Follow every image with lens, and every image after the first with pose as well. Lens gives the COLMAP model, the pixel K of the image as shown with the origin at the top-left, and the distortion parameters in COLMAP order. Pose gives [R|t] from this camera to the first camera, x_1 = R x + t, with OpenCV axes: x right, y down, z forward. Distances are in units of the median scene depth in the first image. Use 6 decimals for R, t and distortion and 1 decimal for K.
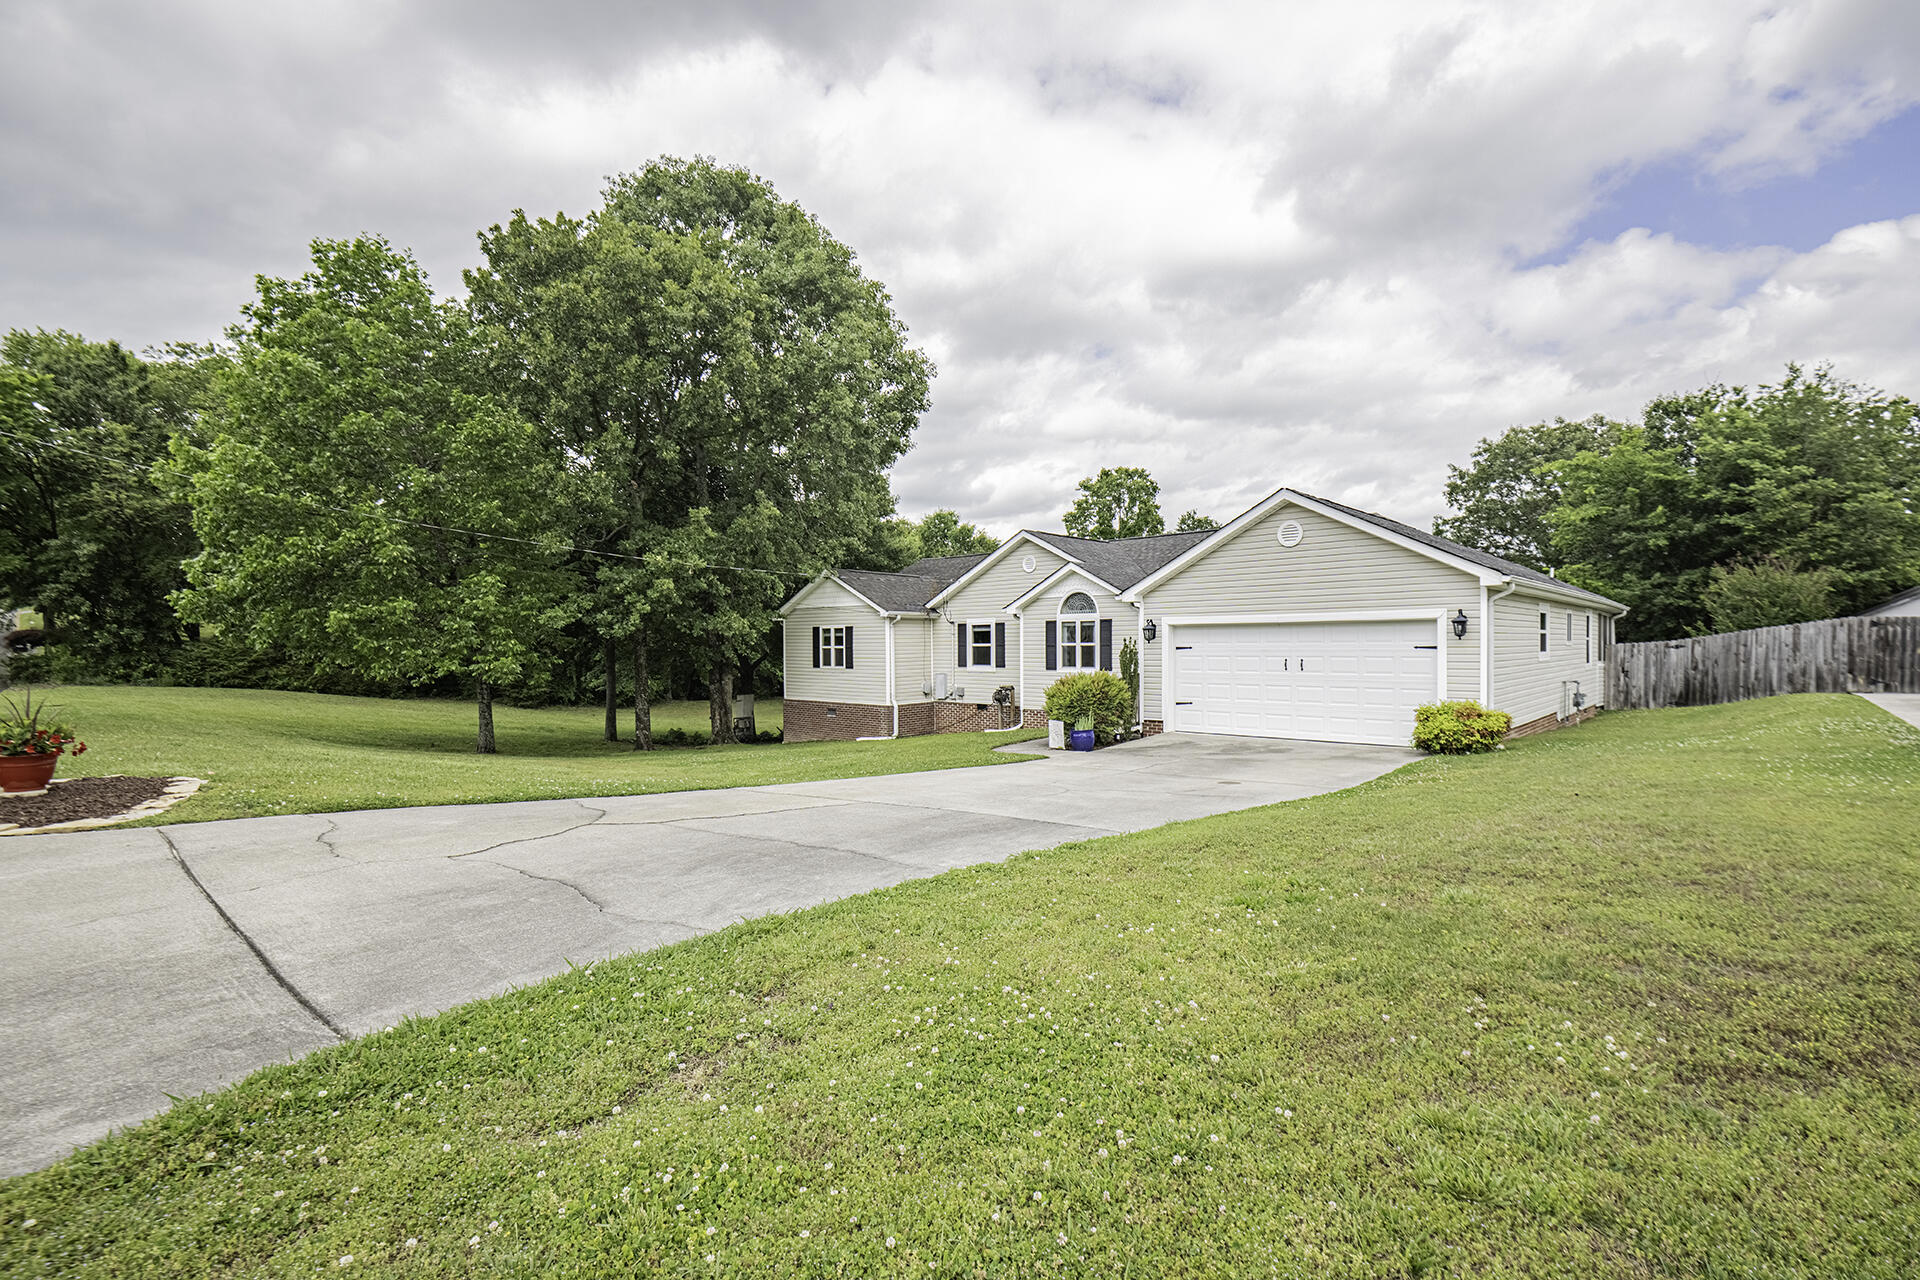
lens RADIAL K [[889.6, 0, 960.0], [0, 889.6, 640.0], [0, 0, 1]] dist [-0.003274, -0.017877]
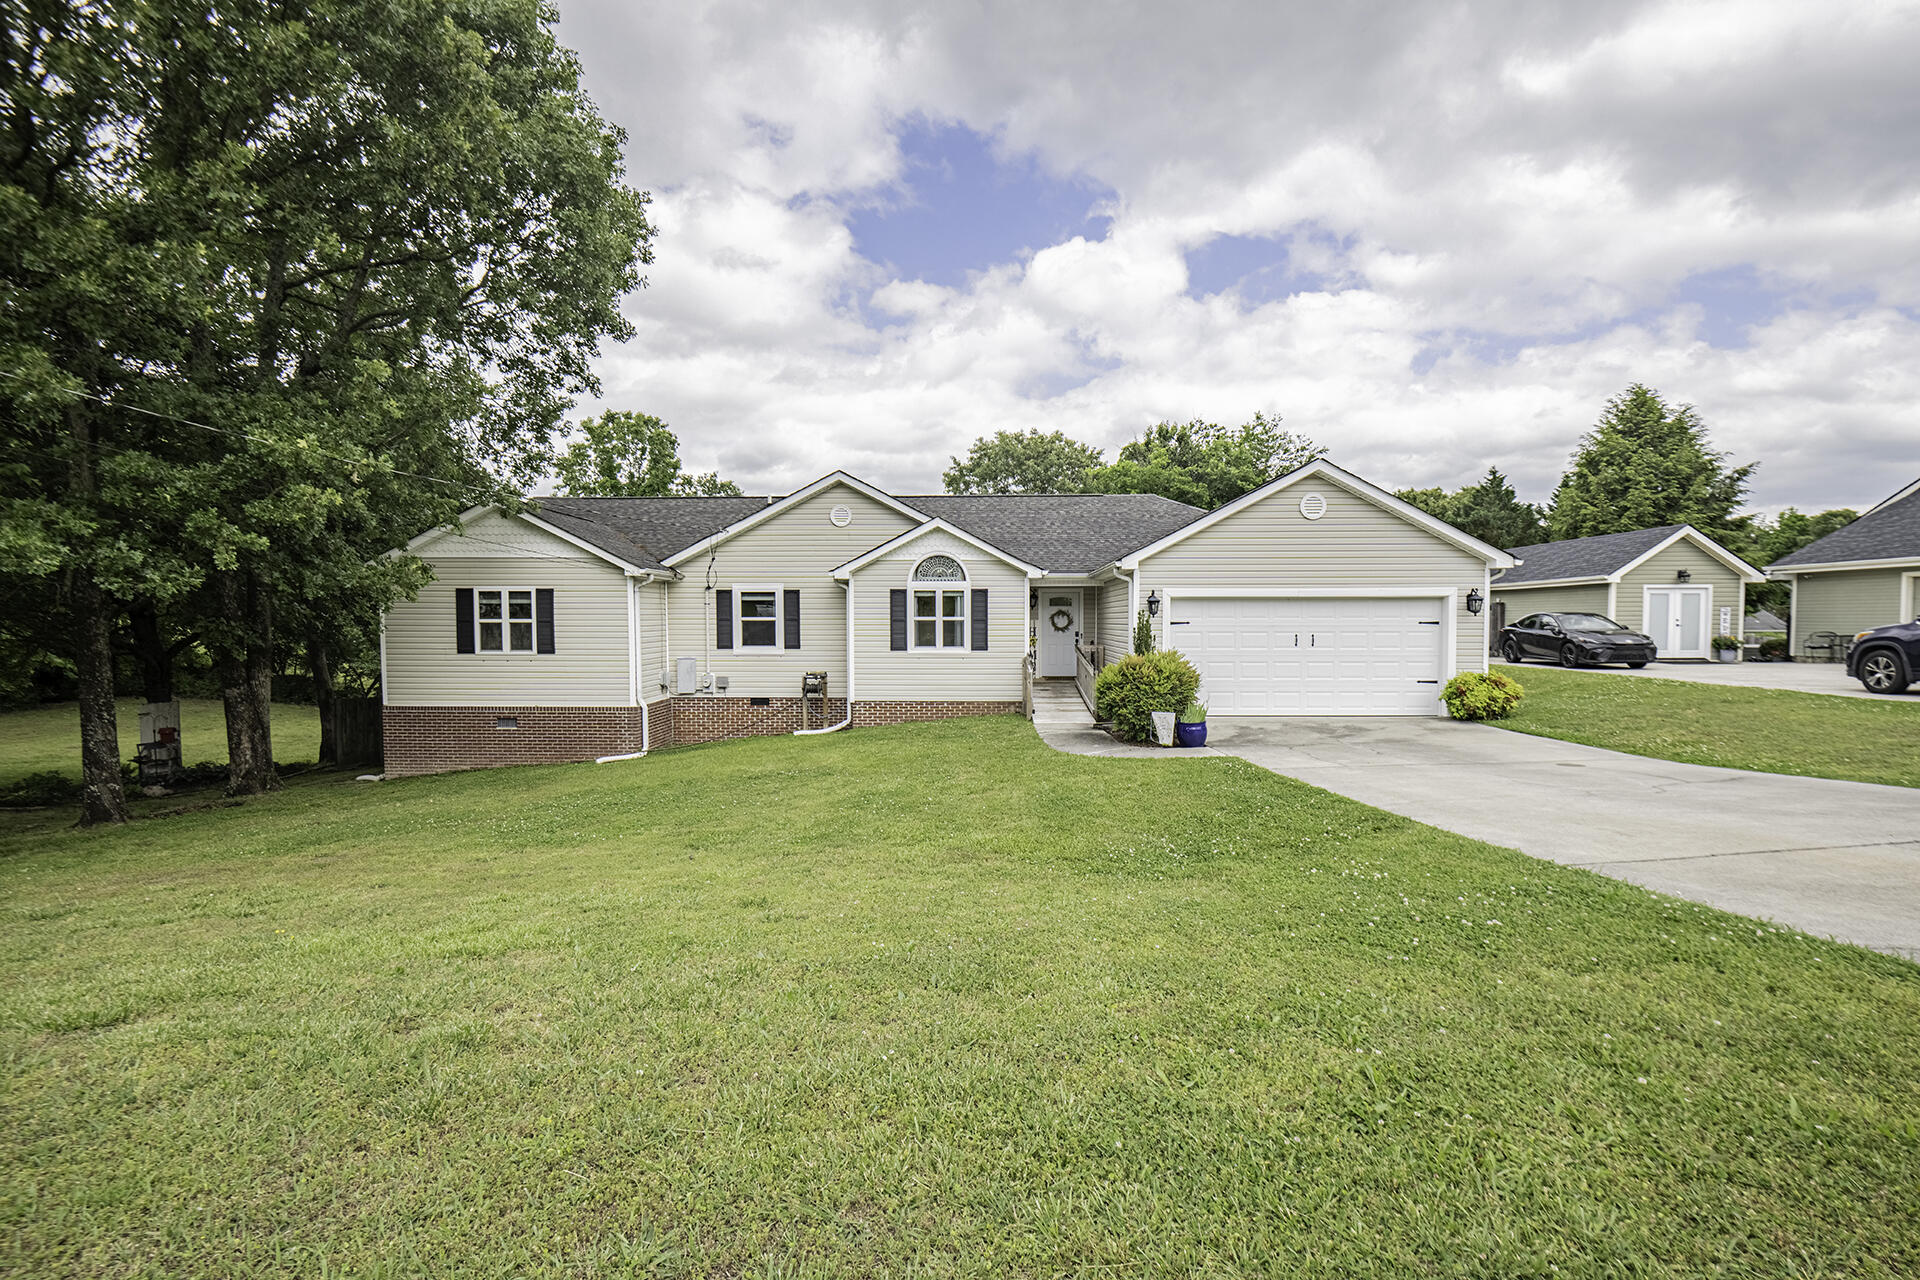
lens RADIAL K [[889.6, 0, 960.0], [0, 889.6, 640.0], [0, 0, 1]] dist [-0.003274, -0.017877]
pose [[0.742861, -0.010362, 0.669365, -0.355054], [-0.007778, 0.999679, 0.024108, 0.004179], [-0.669400, -0.023115, 0.742543, 0.334576]]
